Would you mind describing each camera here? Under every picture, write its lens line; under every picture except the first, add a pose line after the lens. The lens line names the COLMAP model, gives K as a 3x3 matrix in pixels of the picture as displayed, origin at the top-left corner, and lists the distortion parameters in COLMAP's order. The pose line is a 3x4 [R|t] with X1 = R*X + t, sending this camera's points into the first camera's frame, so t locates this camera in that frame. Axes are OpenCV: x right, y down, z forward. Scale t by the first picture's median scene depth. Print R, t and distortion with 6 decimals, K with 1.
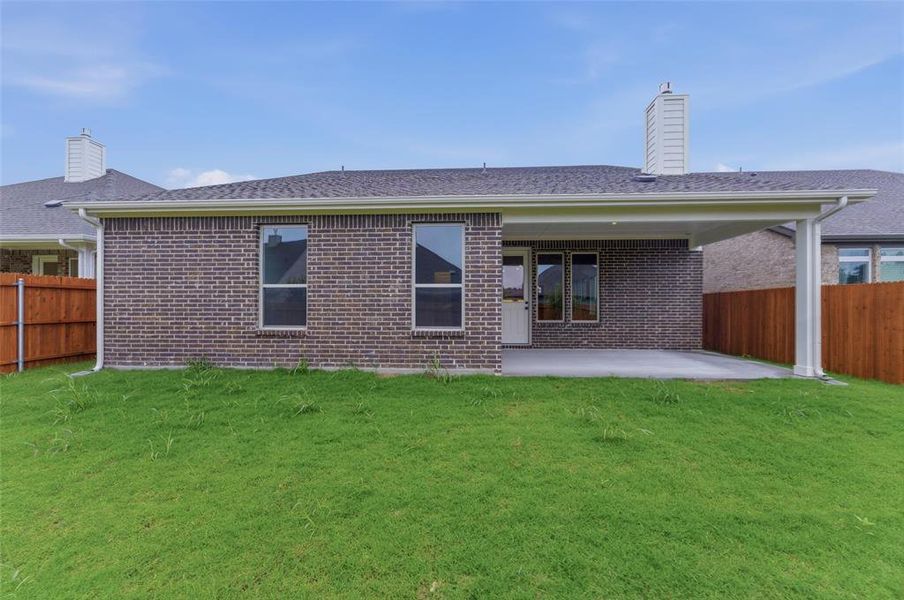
lens RADIAL K [[374.4, 0, 452.0], [0, 374.4, 300.0], [0, 0, 1]] dist [-0.001892, -0.000164]
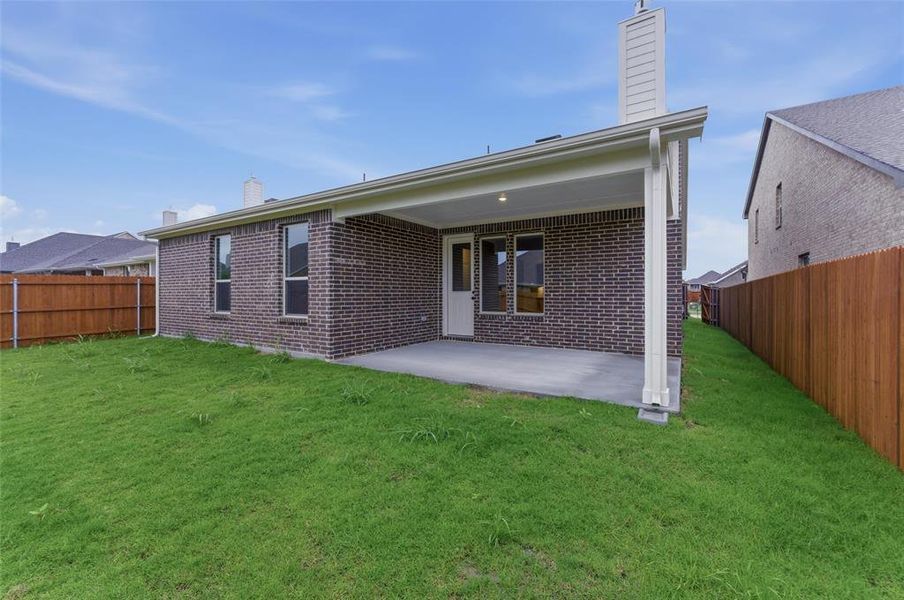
lens RADIAL K [[383.0, 0, 454.6], [0, 383.0, 283.8], [0, 0, 1]] dist [0.002239, 0.000157]
pose [[0.868807, -0.015320, -0.494914, 0.959200], [0.008547, 0.999836, -0.015945, 0.000779], [0.495077, 0.009624, 0.868796, 0.223399]]
